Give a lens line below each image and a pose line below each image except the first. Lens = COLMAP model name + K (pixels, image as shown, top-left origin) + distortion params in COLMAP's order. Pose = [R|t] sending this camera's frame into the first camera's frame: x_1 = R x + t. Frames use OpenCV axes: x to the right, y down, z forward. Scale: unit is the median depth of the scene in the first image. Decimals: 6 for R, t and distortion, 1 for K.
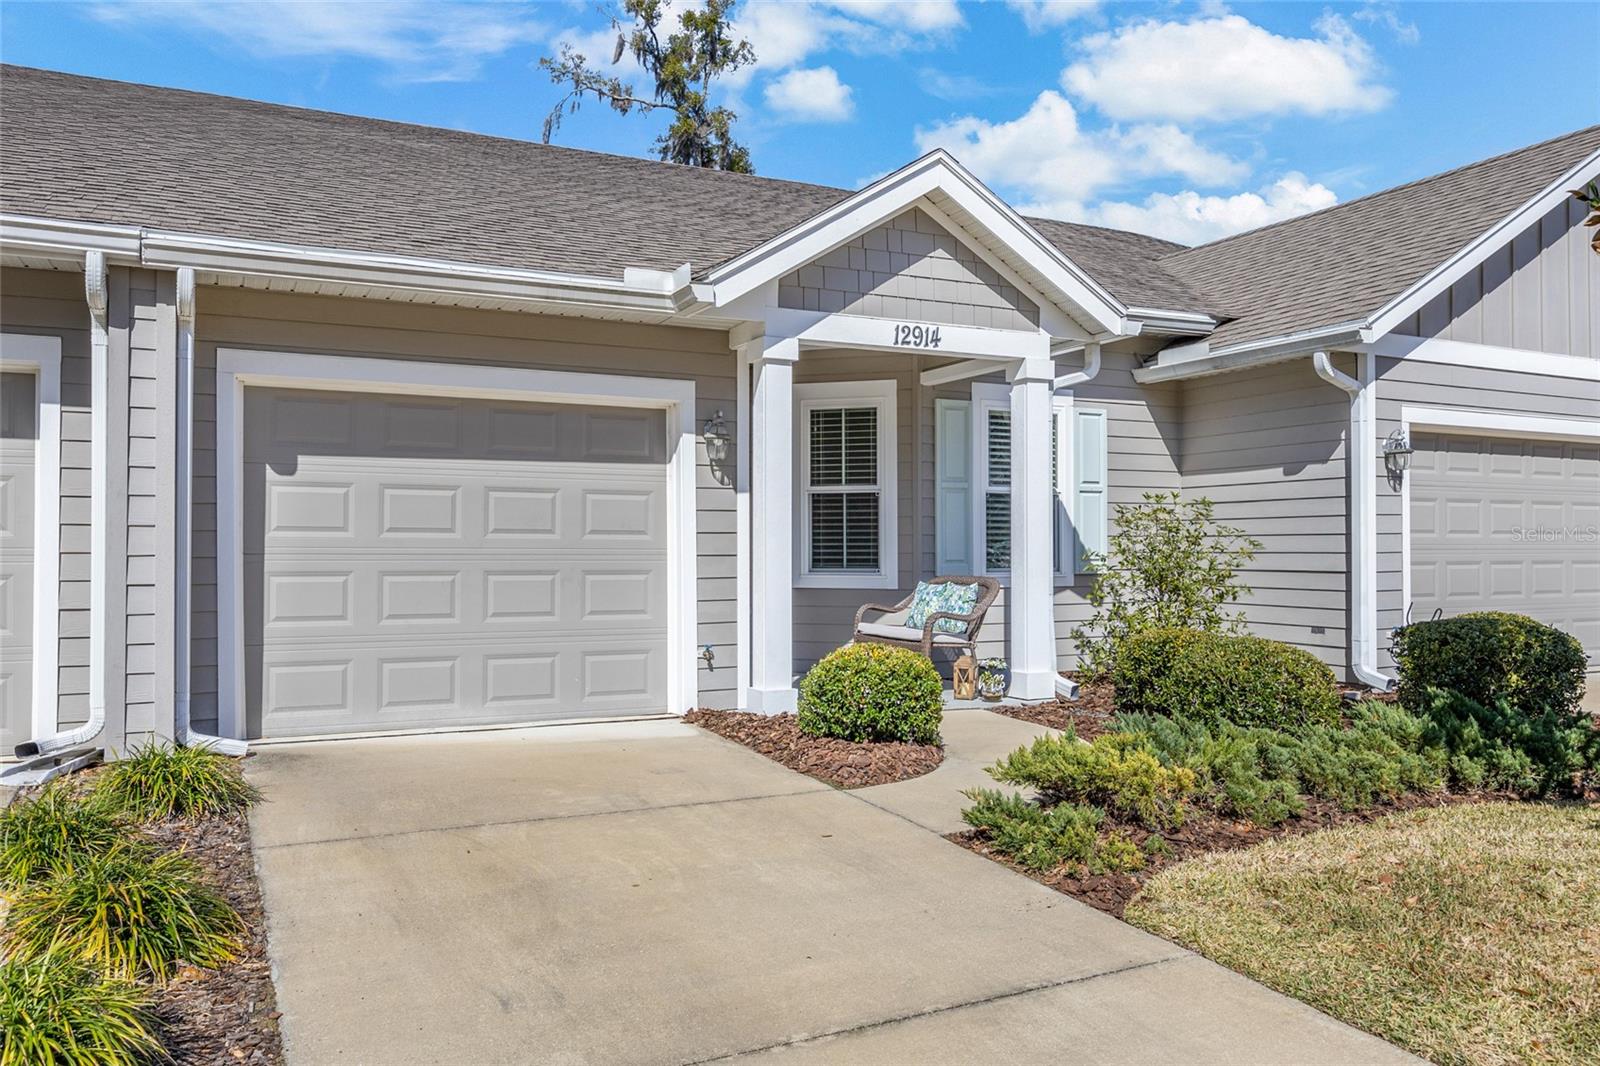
lens RADIAL K [[1177.9, 0, 807.0], [0, 1177.9, 536.1], [0, 0, 1]] dist [-0.007639, -0.001010]
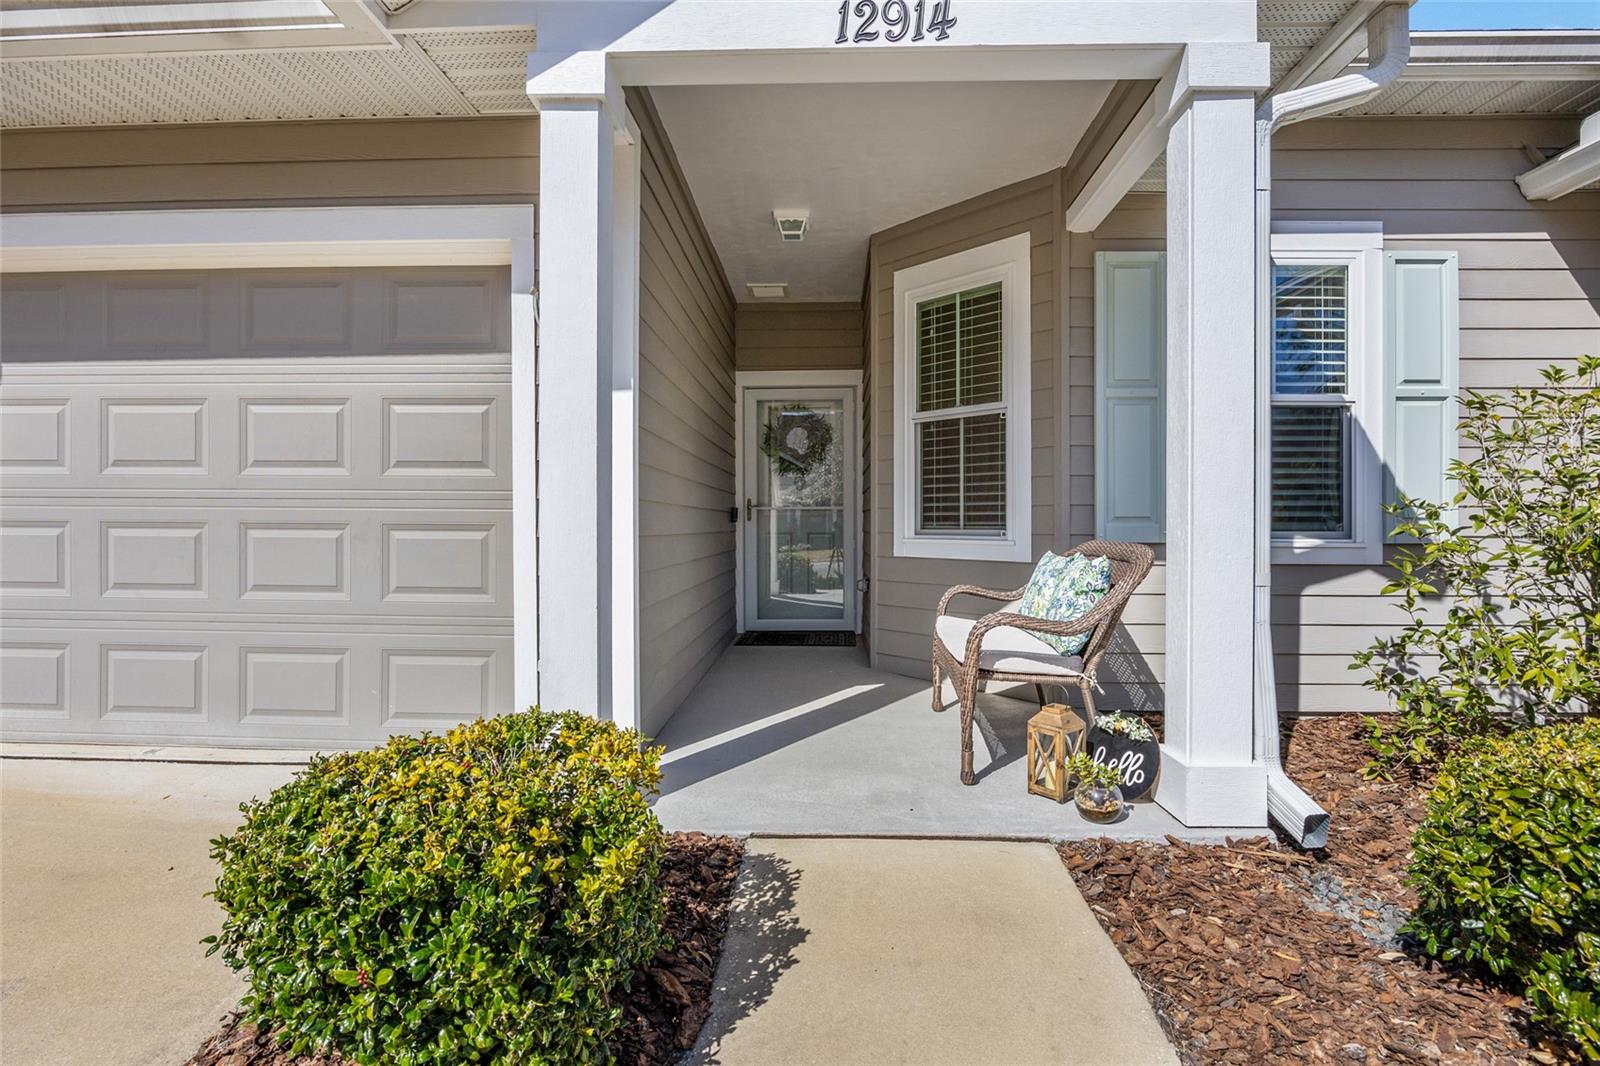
lens RADIAL K [[764.7, 0, 807.4], [0, 764.7, 526.8], [0, 0, 1]] dist [-0.017646, 0.000589]
pose [[0.879230, 0.004453, -0.476376, 0.209100], [0.001601, 0.999923, 0.012303, 0.025653], [0.476395, -0.011580, 0.879155, 0.730091]]
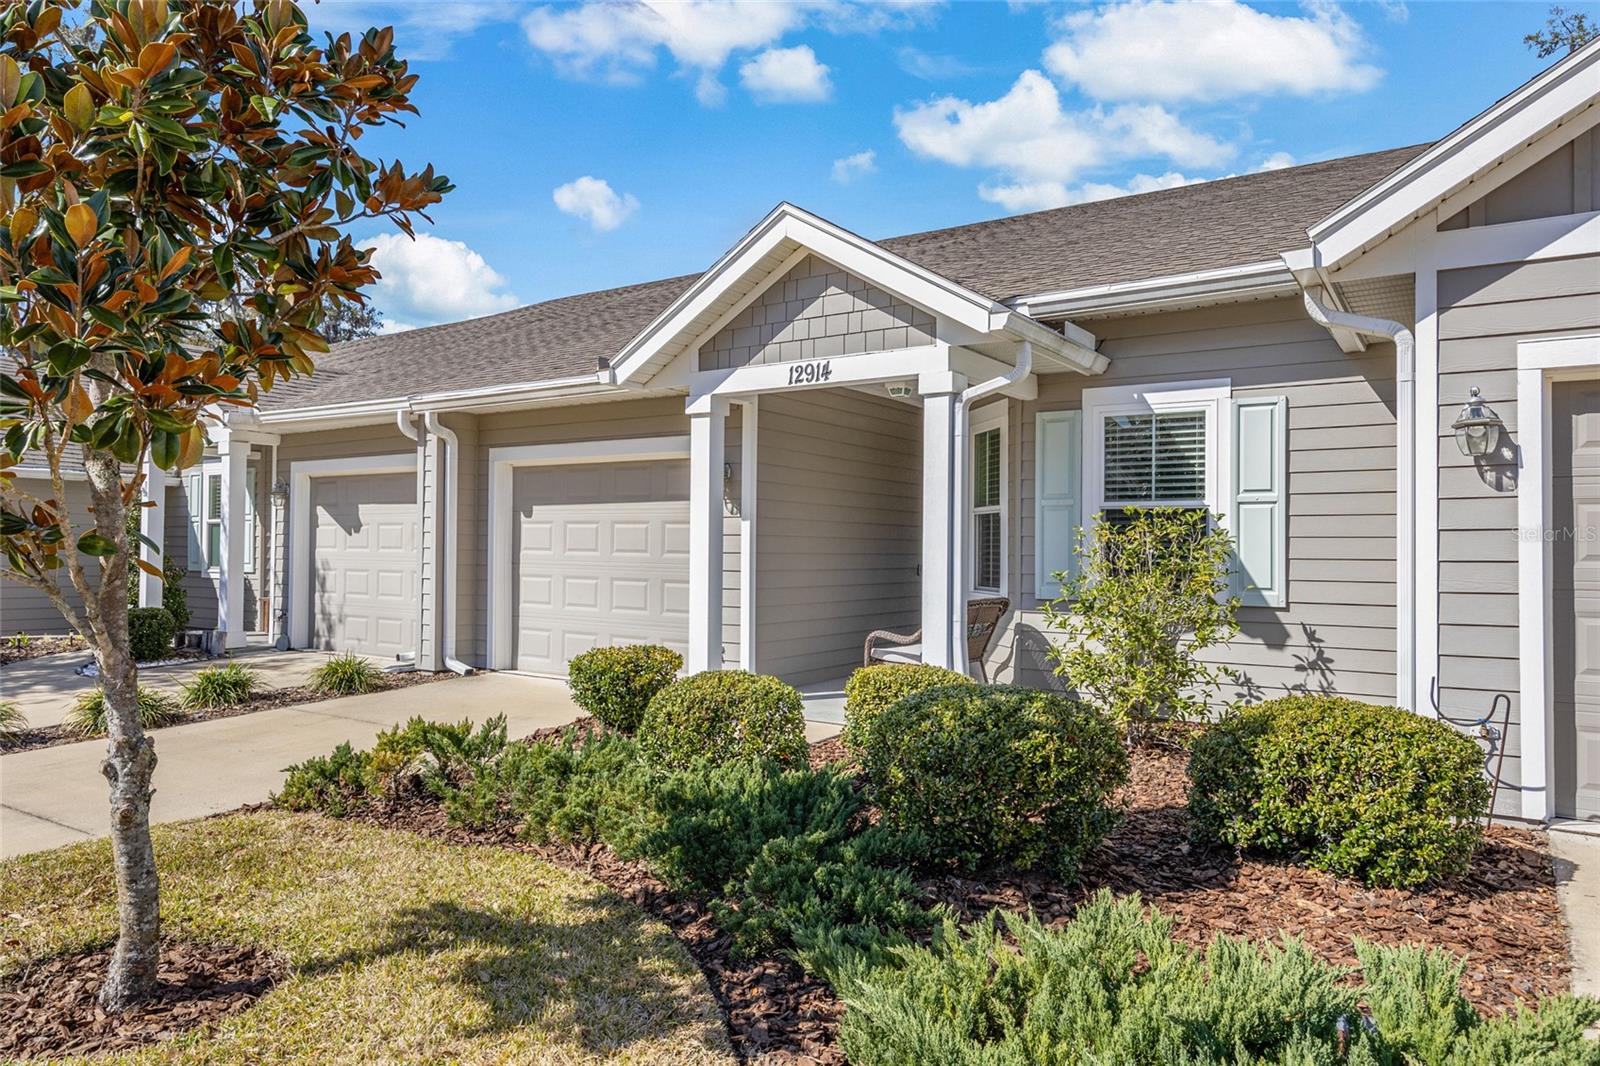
lens RADIAL K [[1029.8, 0, 814.1], [0, 1029.8, 538.0], [0, 0, 1]] dist [-0.009033, -0.002034]
pose [[0.505731, -0.003585, -0.862684, 0.925928], [-0.000803, 0.999989, -0.004627, -0.013807], [0.862691, 0.003033, 0.505722, 0.532598]]
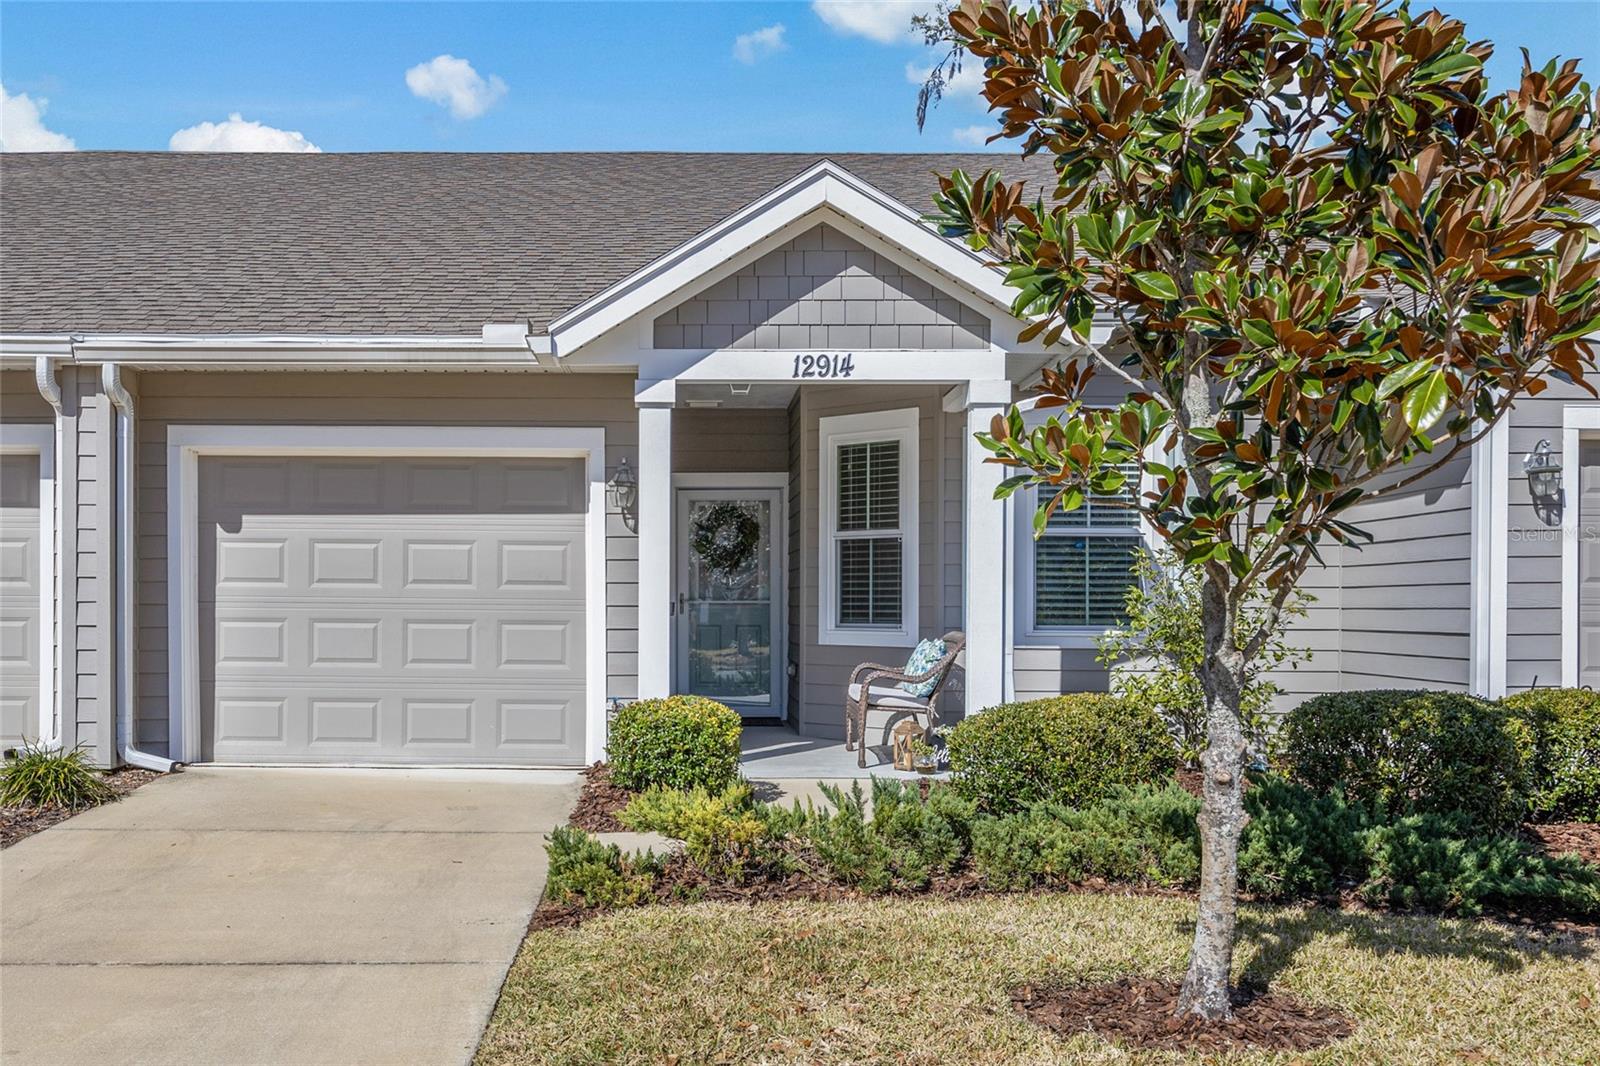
lens RADIAL K [[1481.0, 0, 689.7], [0, 1481.0, 620.8], [0, 0, 1]] dist [-0.005853, 0.000000]
pose [[0.894208, 0.008887, -0.447564, 0.522417], [-0.000426, 0.999819, 0.019004, 0.005252], [0.447652, -0.016803, 0.894050, -0.072236]]
